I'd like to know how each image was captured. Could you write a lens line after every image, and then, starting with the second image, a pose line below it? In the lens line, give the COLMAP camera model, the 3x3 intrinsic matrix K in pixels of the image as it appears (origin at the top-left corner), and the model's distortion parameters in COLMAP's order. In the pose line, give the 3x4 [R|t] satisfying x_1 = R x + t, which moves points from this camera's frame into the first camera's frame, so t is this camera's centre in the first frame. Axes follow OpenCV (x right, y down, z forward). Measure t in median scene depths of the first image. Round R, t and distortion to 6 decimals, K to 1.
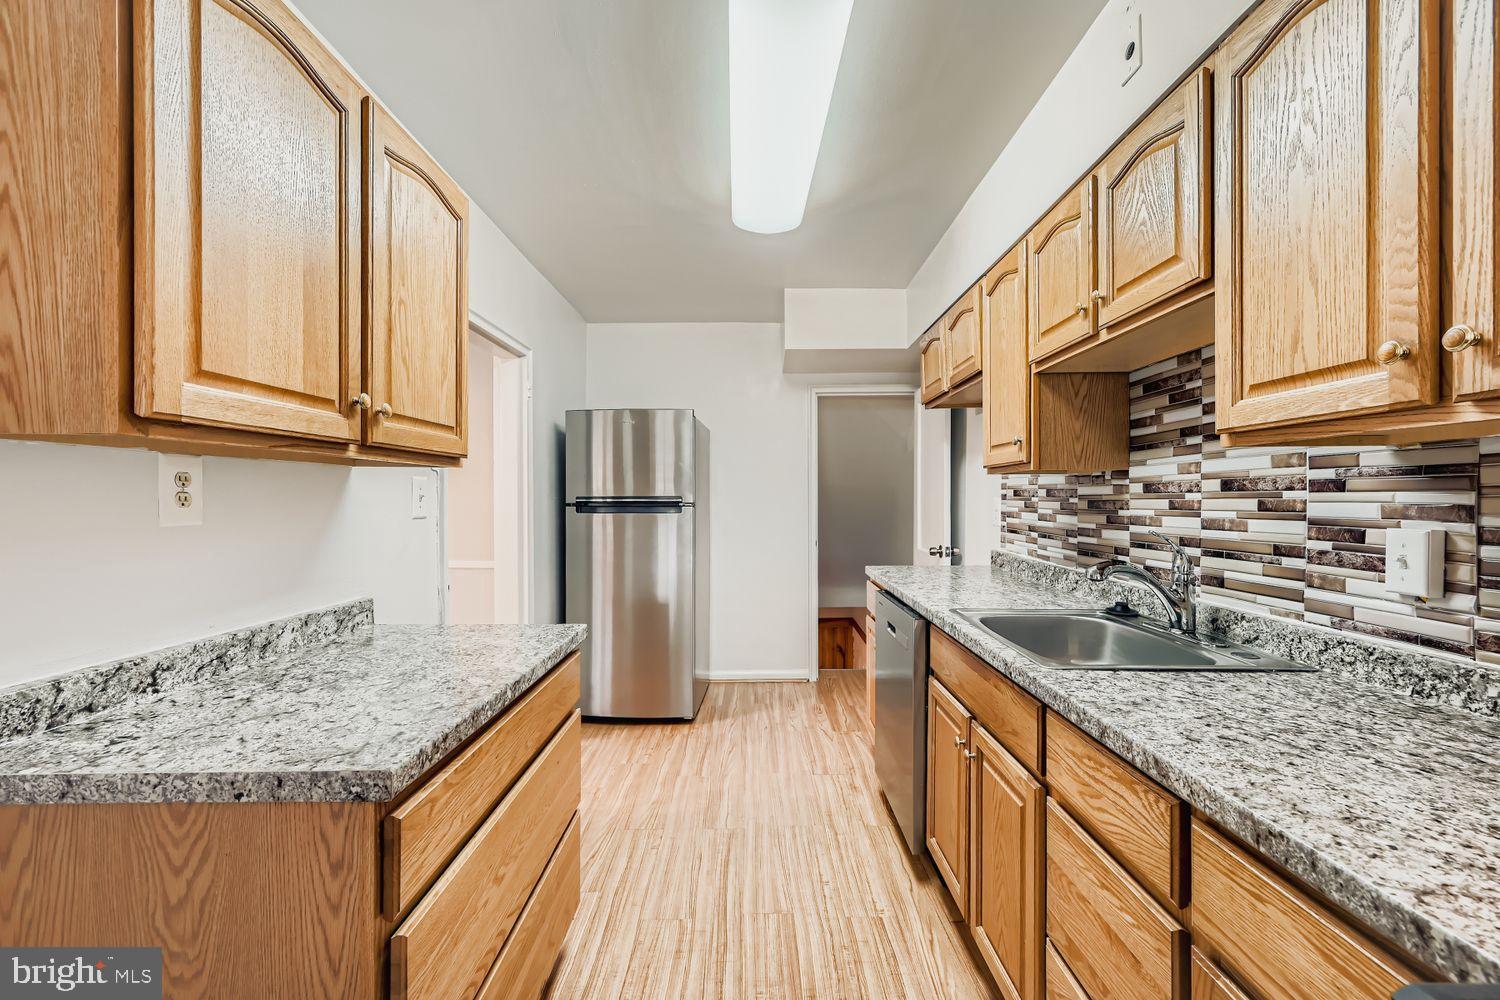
lens RADIAL K [[599.4, 0, 746.7], [0, 599.4, 499.1], [0, 0, 1]] dist [0.001433, 0.000474]
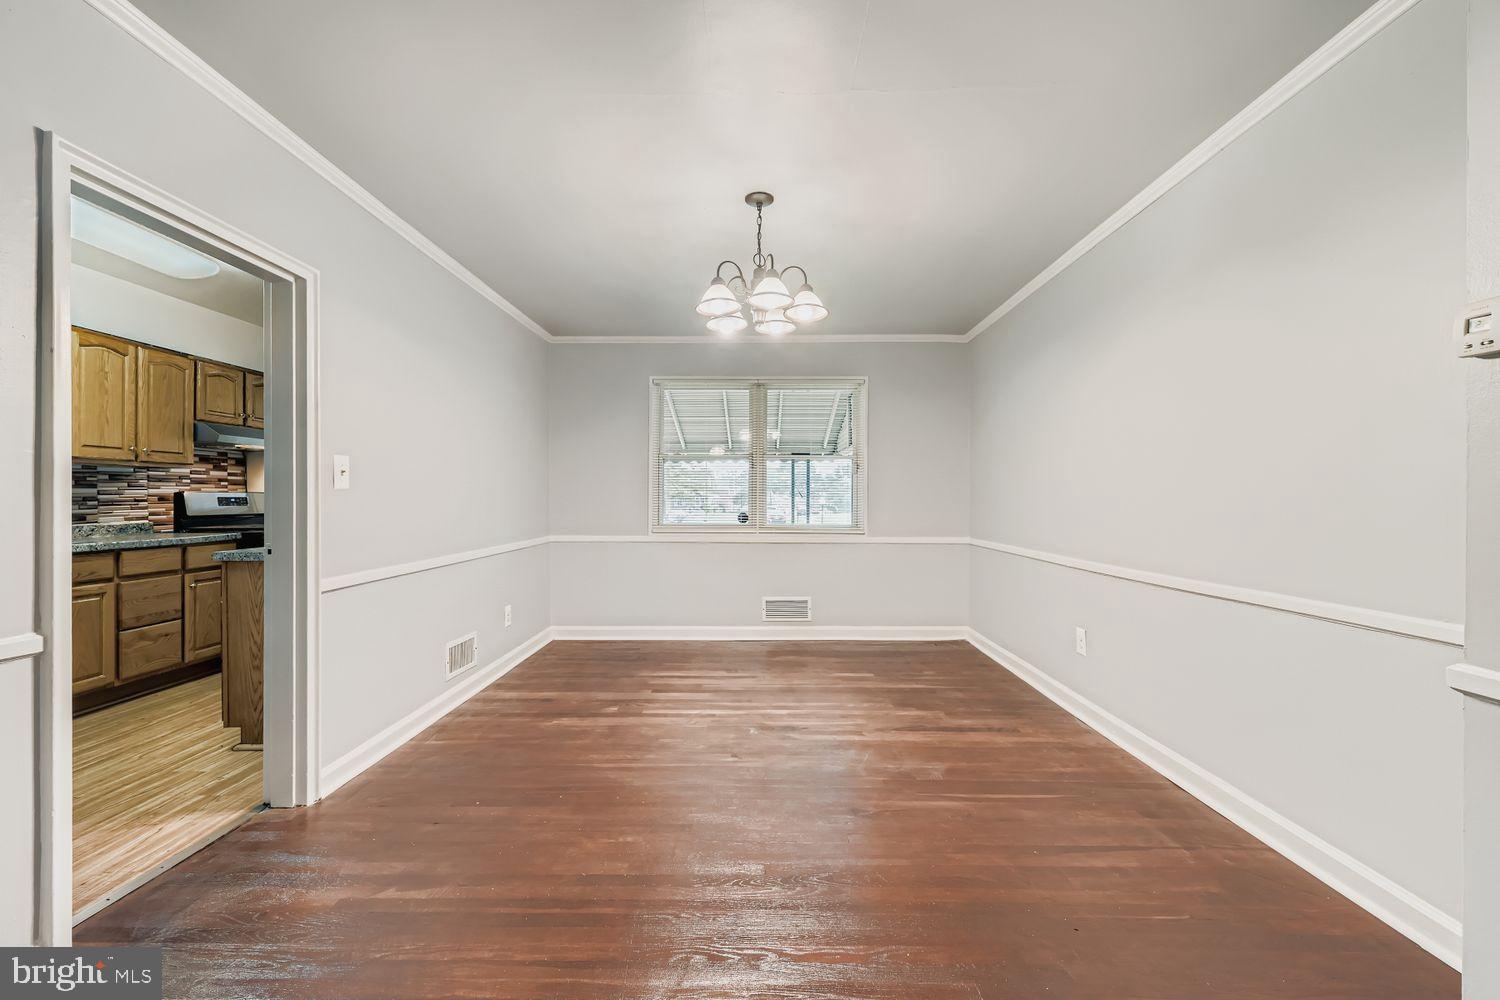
lens RADIAL K [[599.4, 0, 750.3], [0, 599.4, 496.4], [0, 0, 1]] dist [0.001433, 0.000474]
pose [[-0.999974, 0.005552, 0.004560, -1.854227], [0.005533, 0.999976, -0.004160, 0.082290], [-0.004583, -0.004134, -0.999981, 2.819815]]
